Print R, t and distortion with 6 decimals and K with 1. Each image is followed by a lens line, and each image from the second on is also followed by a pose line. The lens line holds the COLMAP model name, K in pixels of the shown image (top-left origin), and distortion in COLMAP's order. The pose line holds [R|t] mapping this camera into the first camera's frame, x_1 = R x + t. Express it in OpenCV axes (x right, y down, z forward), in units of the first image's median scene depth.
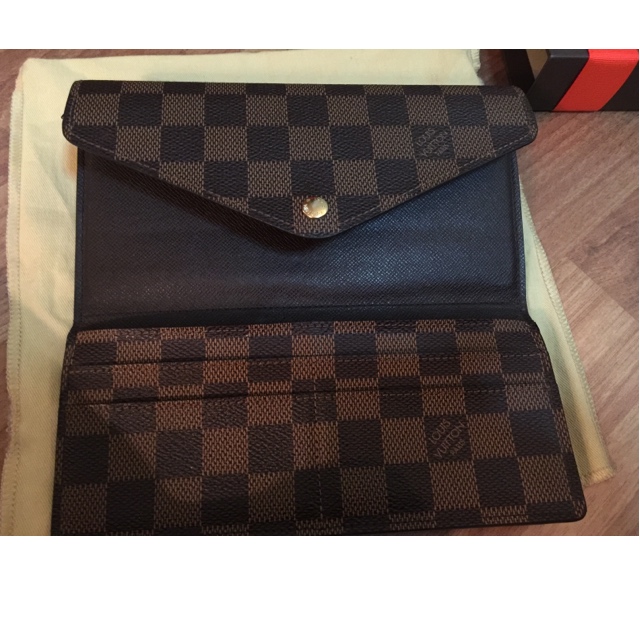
lens RADIAL K [[1121.7, 0, 316.0], [0, 1121.7, 325.5], [0, 0, 1]] dist [-0.062280, 0.000000]
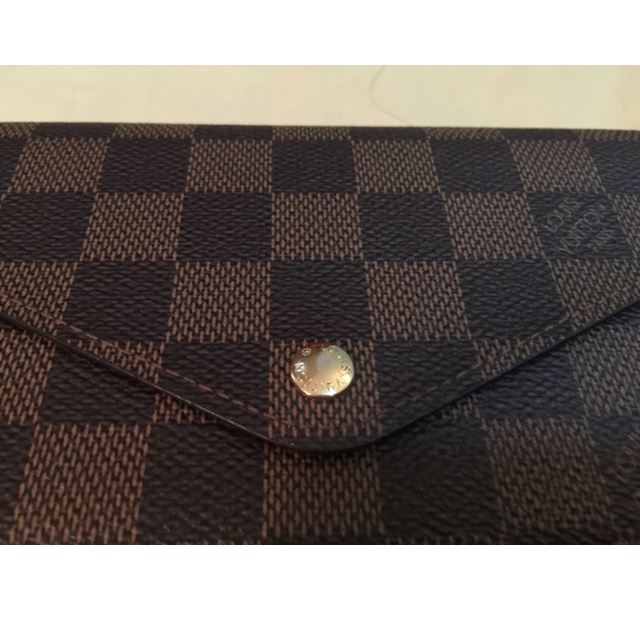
lens RADIAL K [[1121.7, 0, 319.7], [0, 1121.7, 319.4], [0, 0, 1]] dist [-0.062280, 0.000000]
pose [[0.999847, 0.006719, -0.016174, 0.004567], [-0.008657, 0.992382, -0.122893, -0.071112], [0.015225, 0.123015, 0.992288, 0.577079]]
